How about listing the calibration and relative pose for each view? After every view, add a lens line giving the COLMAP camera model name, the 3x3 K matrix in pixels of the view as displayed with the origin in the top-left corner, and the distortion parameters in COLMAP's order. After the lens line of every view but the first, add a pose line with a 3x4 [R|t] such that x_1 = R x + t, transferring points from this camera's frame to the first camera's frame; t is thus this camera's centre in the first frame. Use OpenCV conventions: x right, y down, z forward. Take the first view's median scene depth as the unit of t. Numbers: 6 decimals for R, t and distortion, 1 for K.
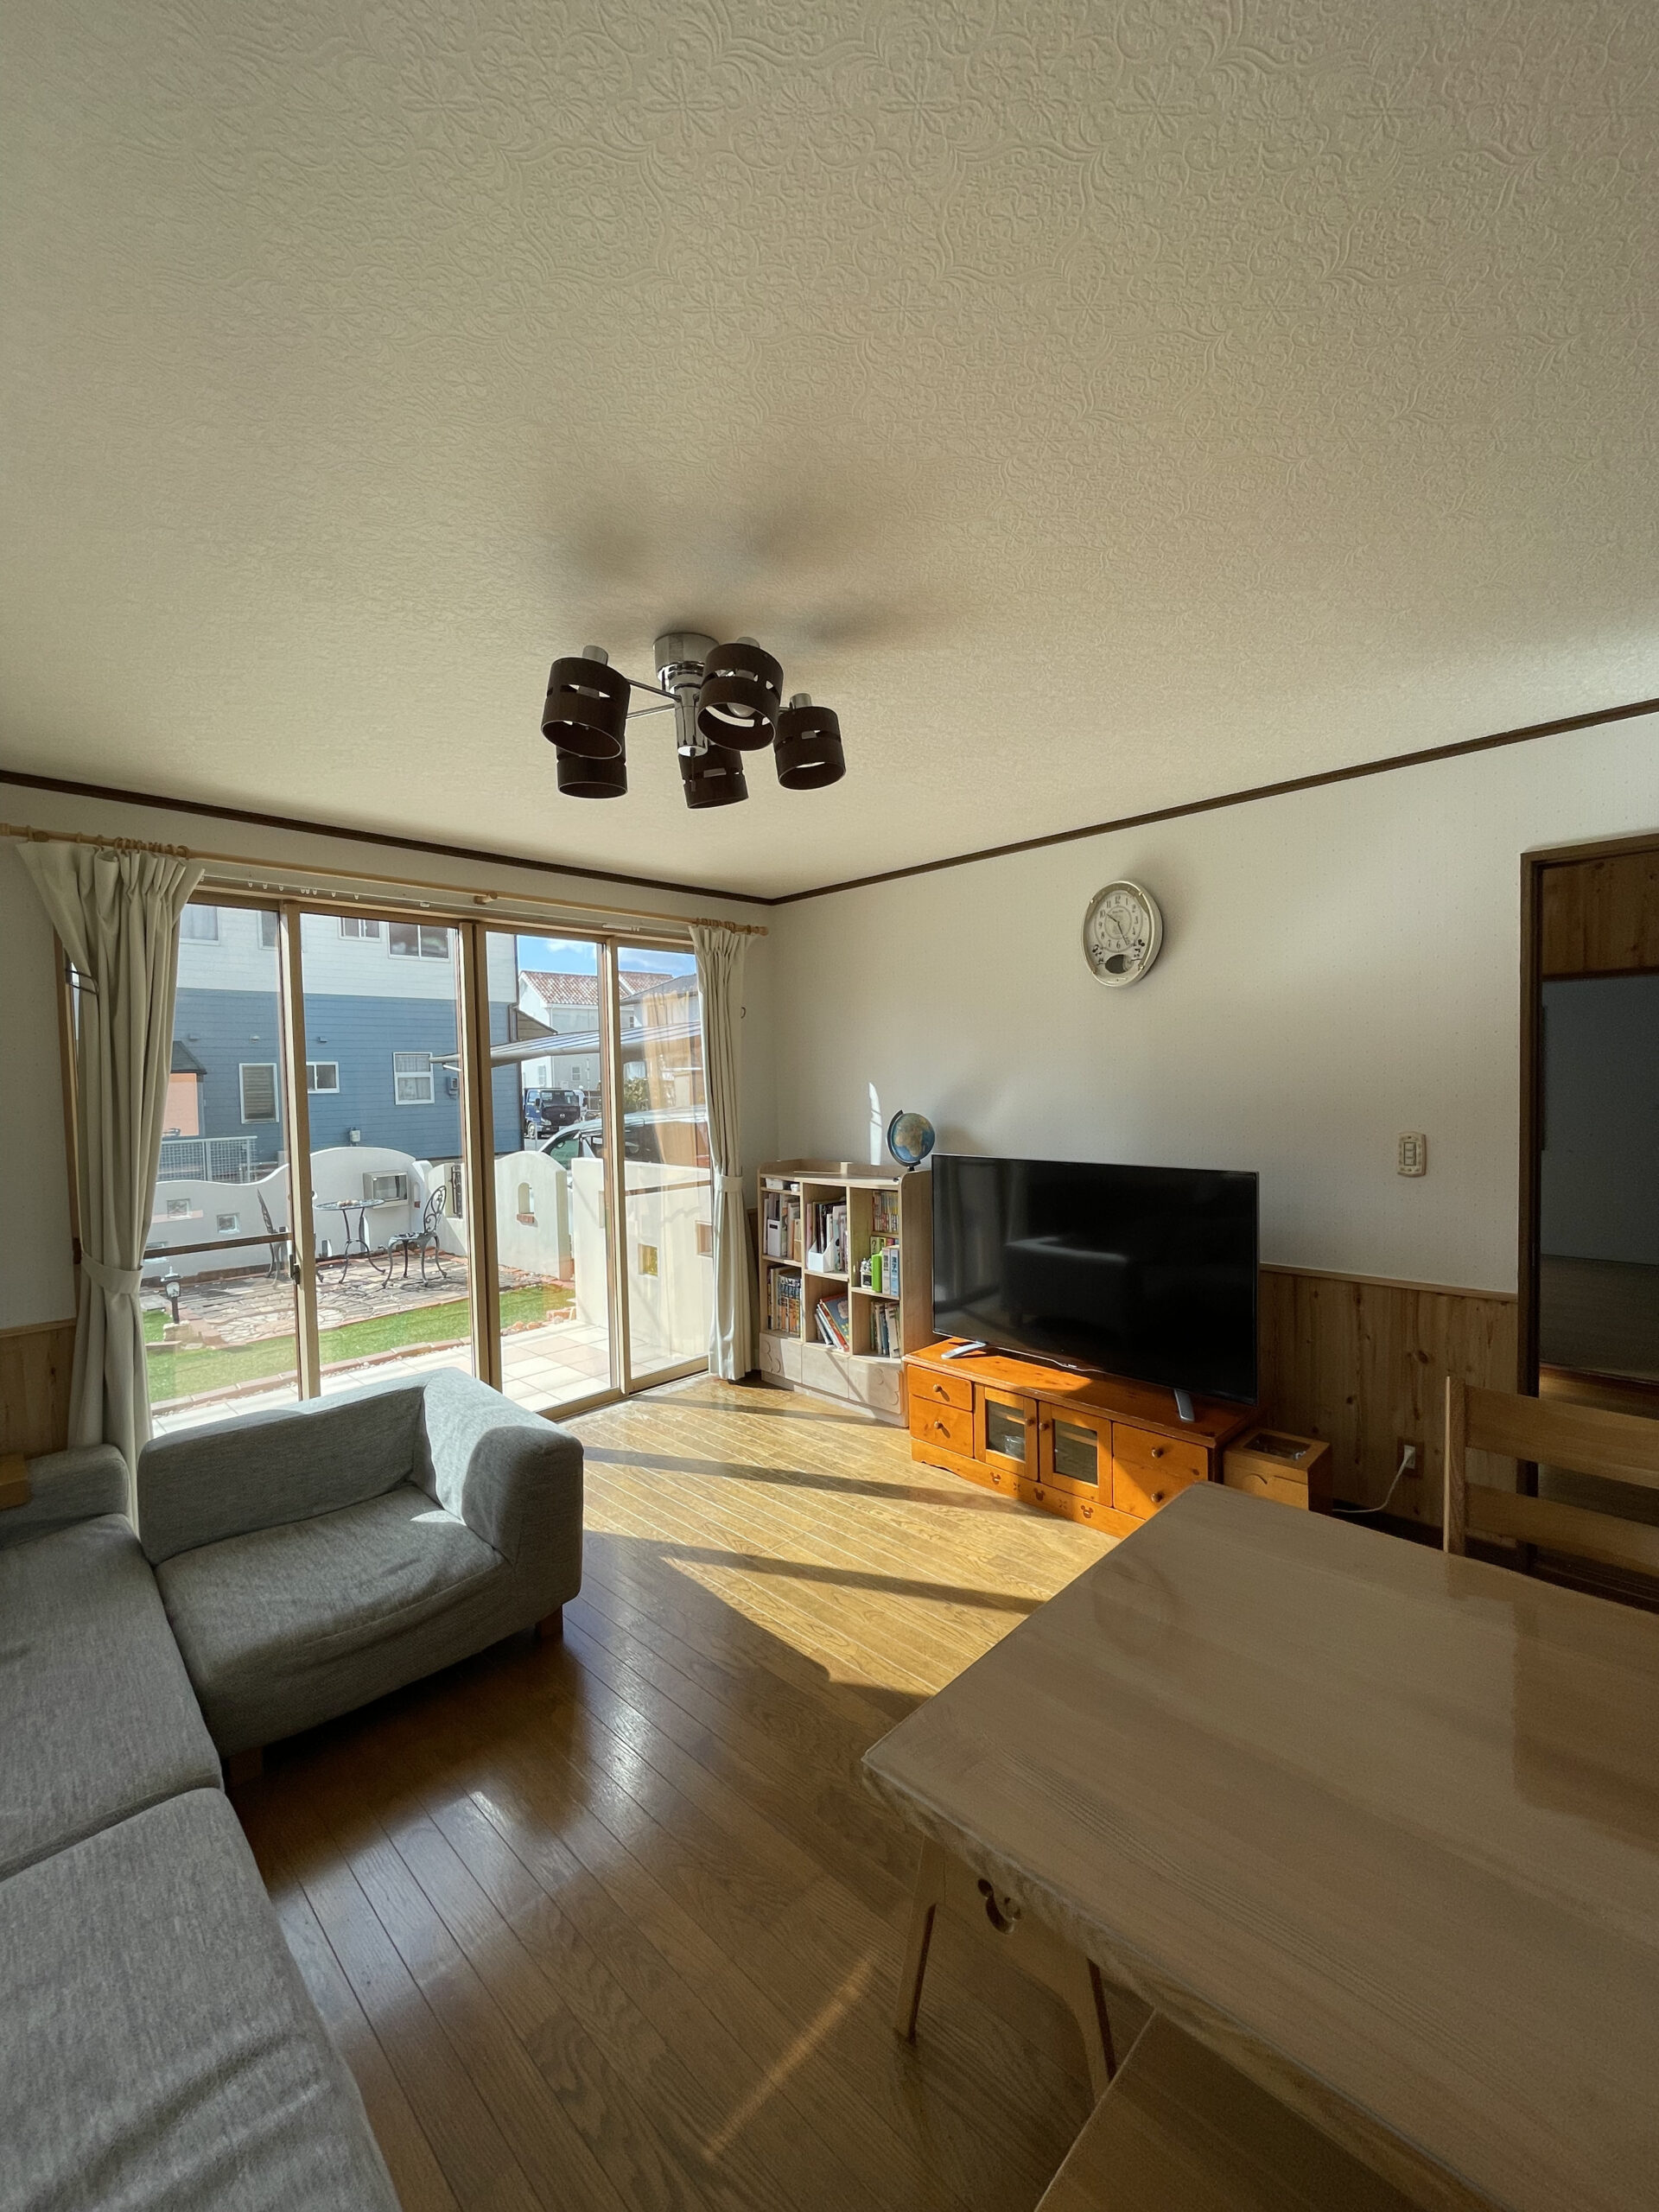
lens RADIAL K [[891.5, 0, 830.9], [0, 891.5, 1120.6], [0, 0, 1]] dist [-0.003506, -0.000141]
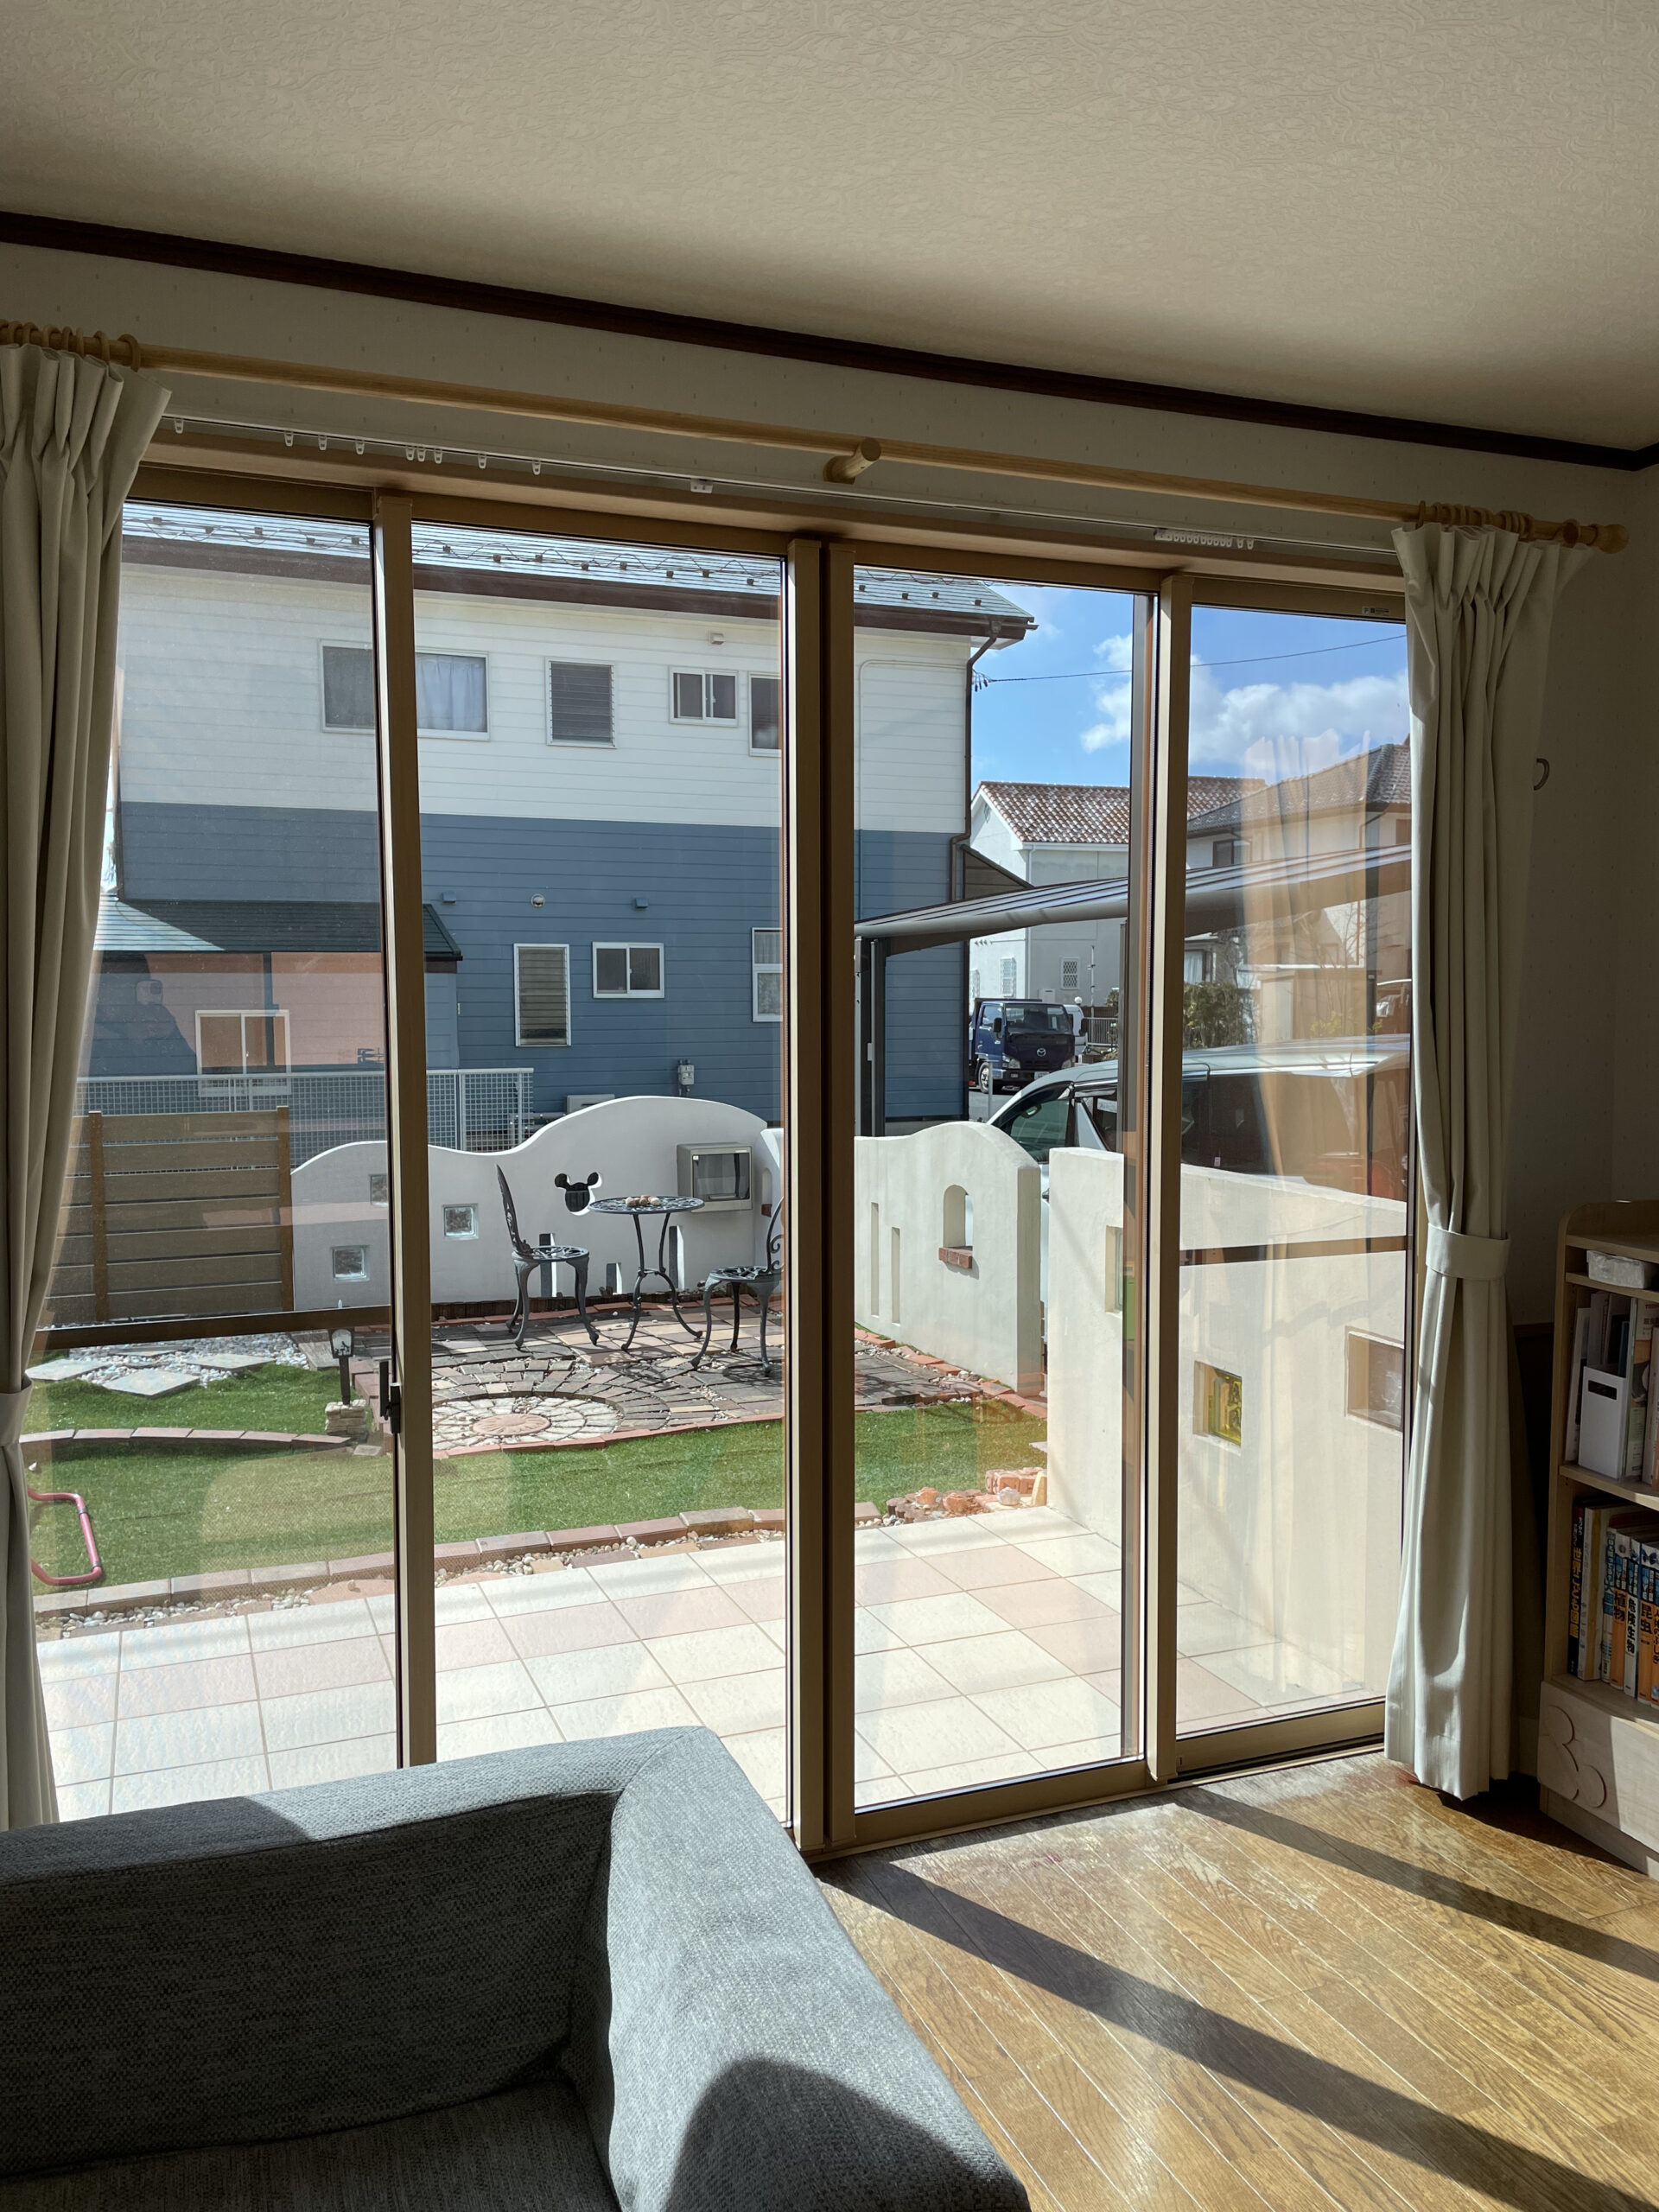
lens RADIAL K [[1666.1, 0, 826.9], [0, 1666.1, 1097.3], [0, 0, 1]] dist [0.084758, -0.109929]
pose [[0.911856, 0.045749, -0.407953, -0.071734], [-0.038061, 0.998912, 0.026947, -0.001231], [0.408742, -0.009045, 0.912605, 0.257911]]
